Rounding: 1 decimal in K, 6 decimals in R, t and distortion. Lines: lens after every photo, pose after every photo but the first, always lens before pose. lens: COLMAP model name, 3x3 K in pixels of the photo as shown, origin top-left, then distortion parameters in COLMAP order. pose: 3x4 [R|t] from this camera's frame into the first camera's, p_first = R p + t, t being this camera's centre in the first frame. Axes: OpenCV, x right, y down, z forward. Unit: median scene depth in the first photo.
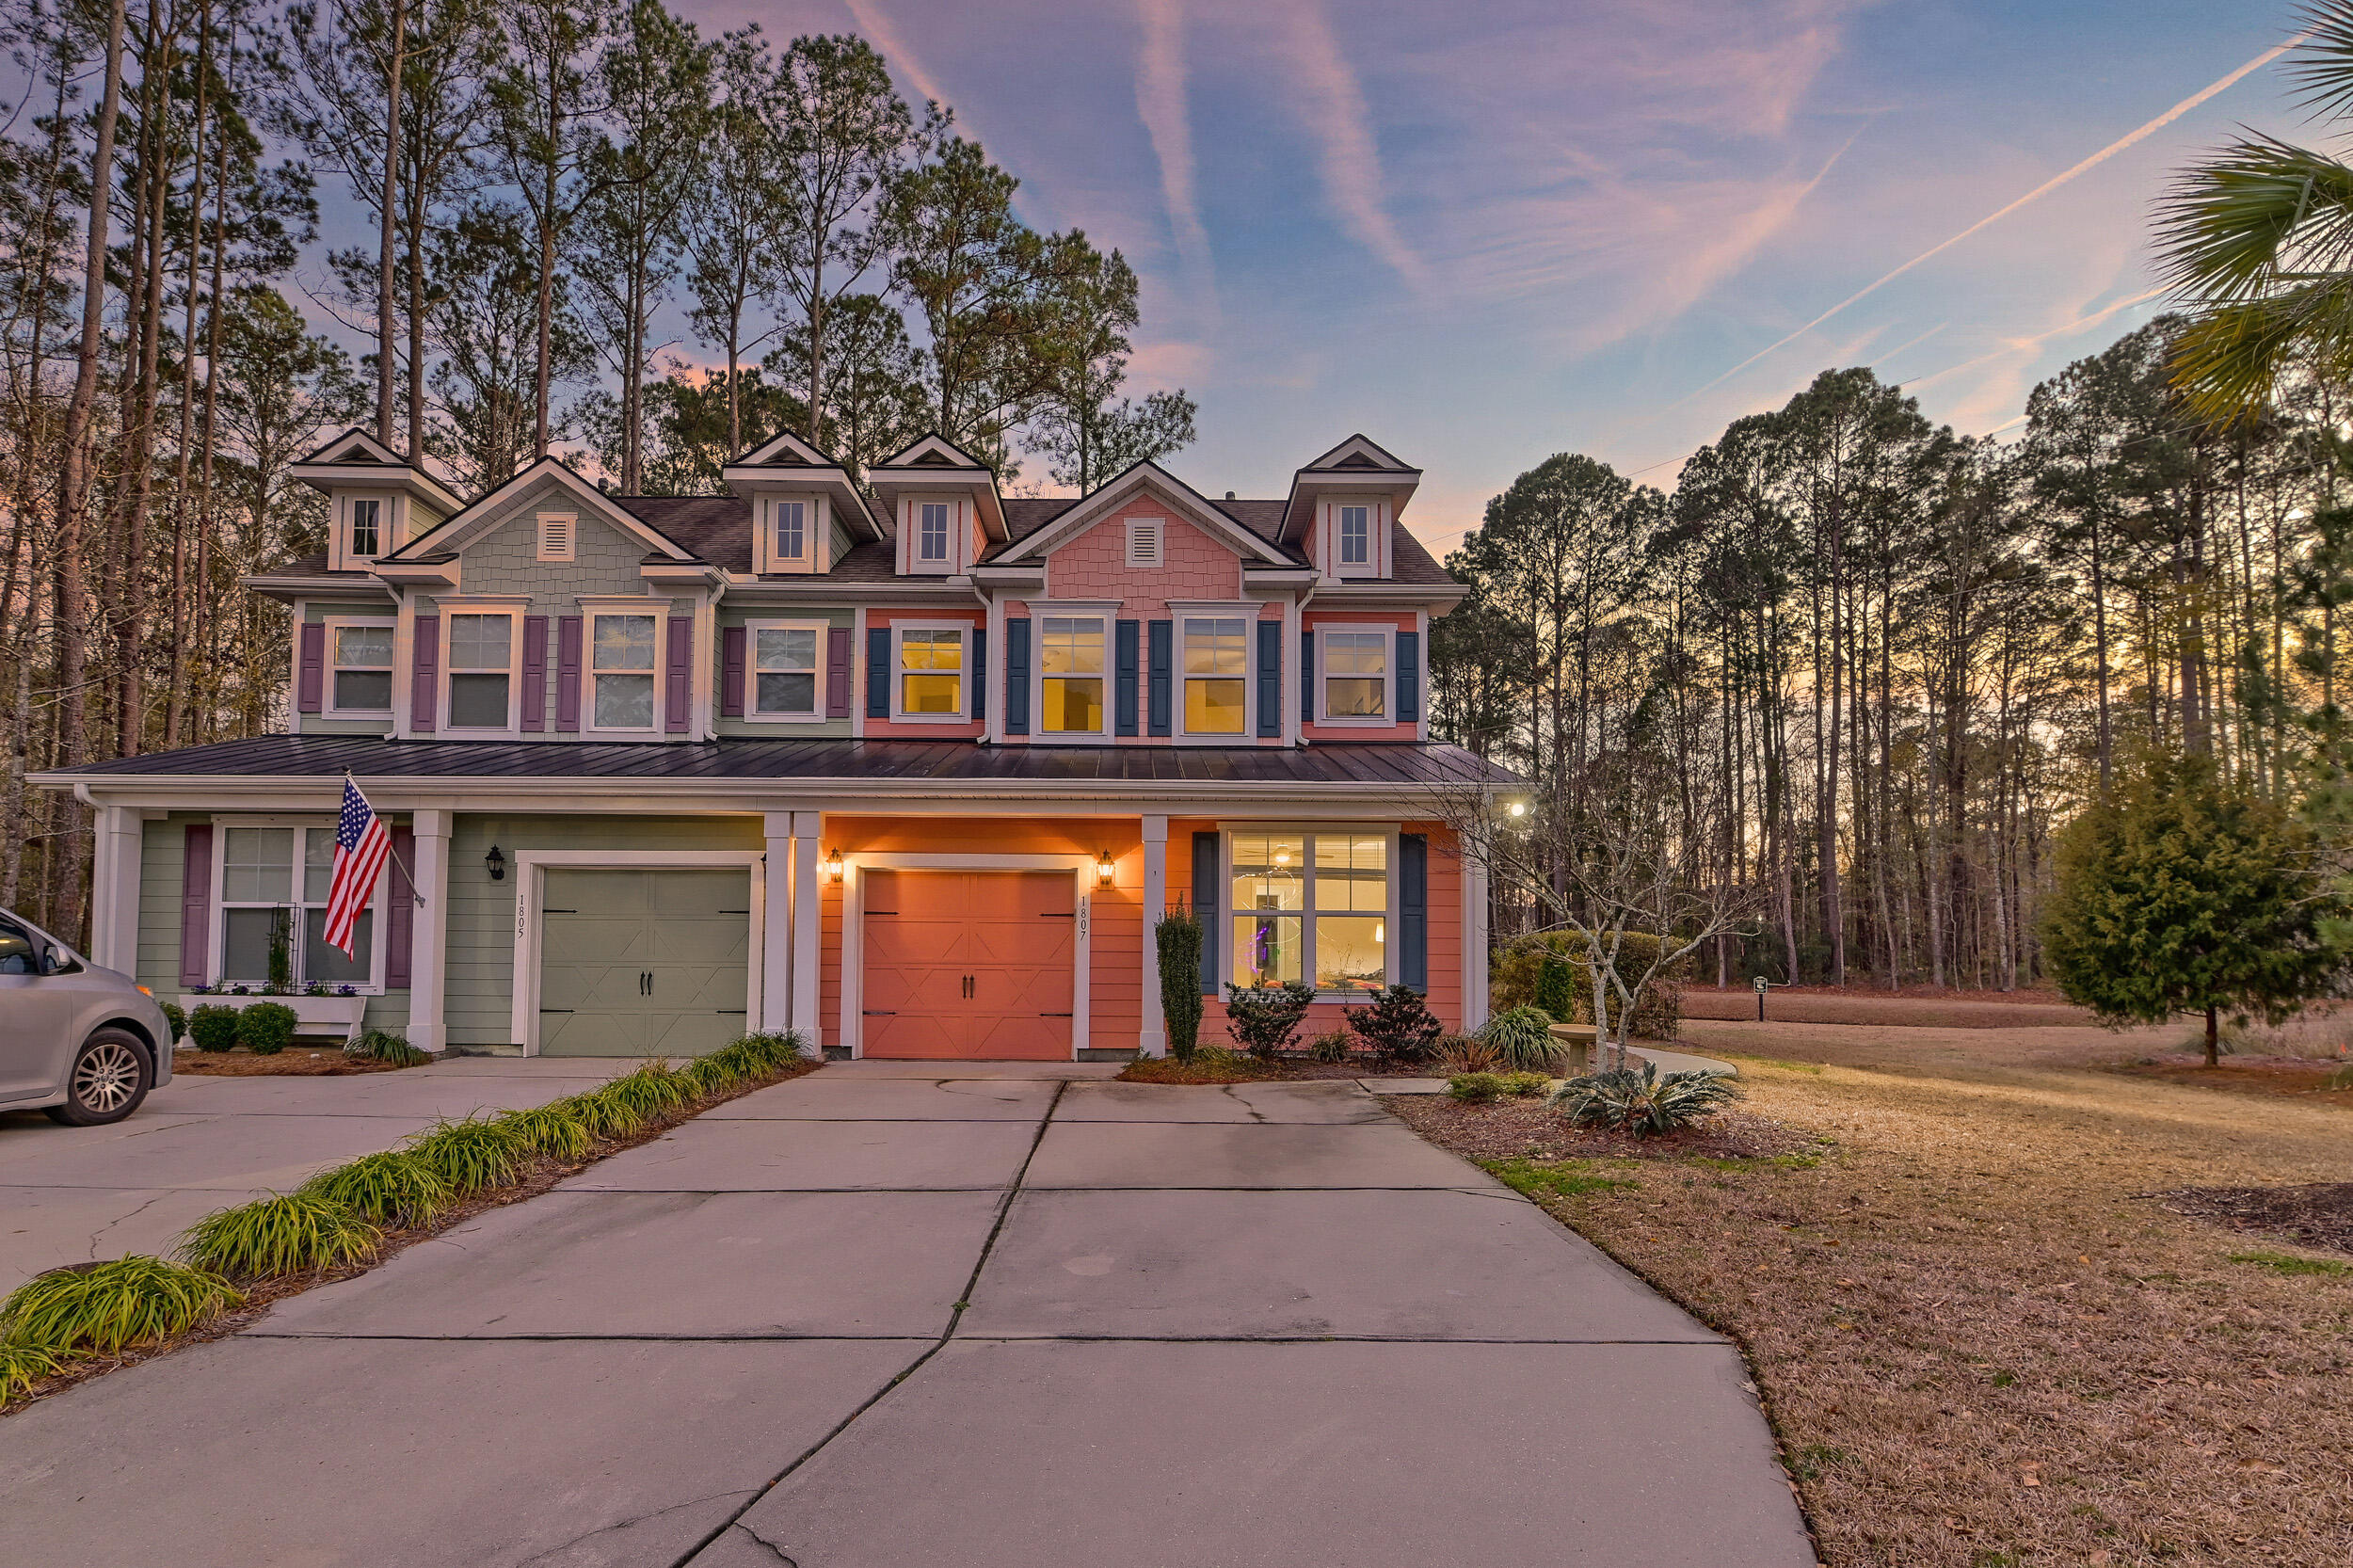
lens RADIAL K [[1331.3, 0, 1124.7], [0, 1331.3, 818.3], [0, 0, 1]] dist [-0.000539, -0.000179]
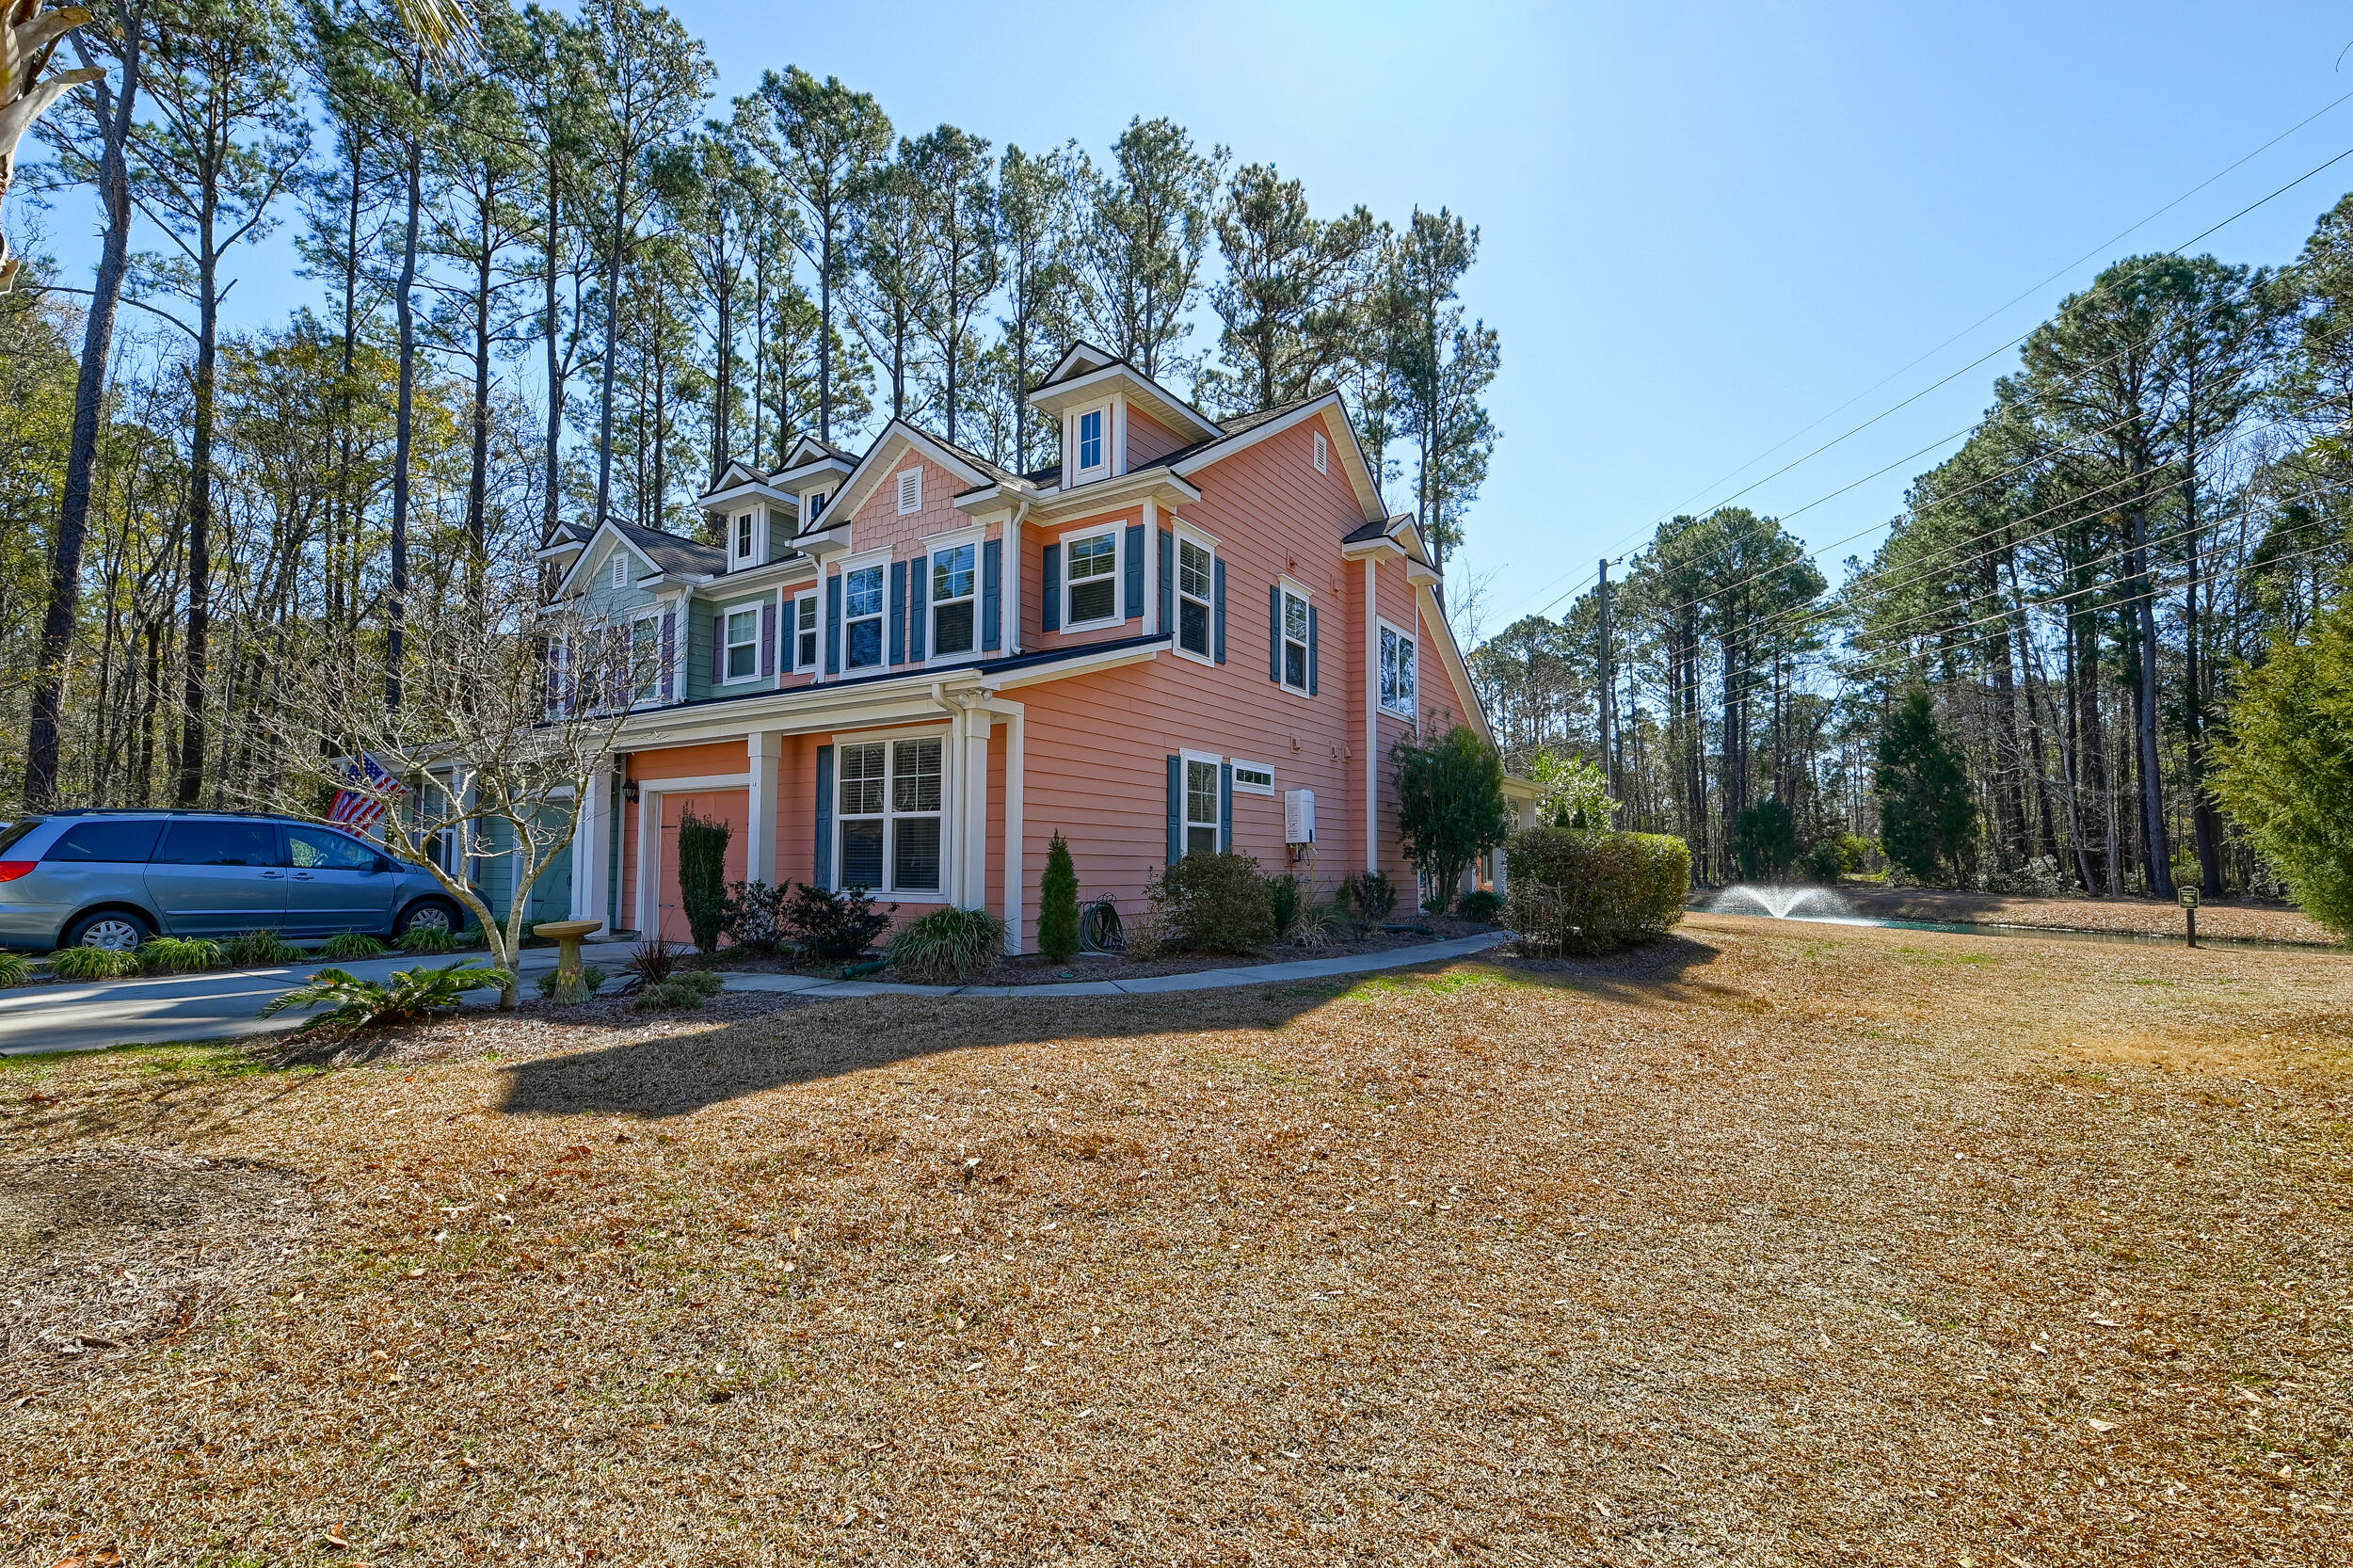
lens RADIAL K [[1058.0, 0, 1133.1], [0, 1058.0, 784.2], [0, 0, 1]] dist [-0.000440, -0.000014]
pose [[0.823803, -0.047488, -0.564884, 0.638005], [0.061436, 0.998095, 0.005688, 0.043964], [0.563538, -0.039390, 0.825150, 0.351960]]
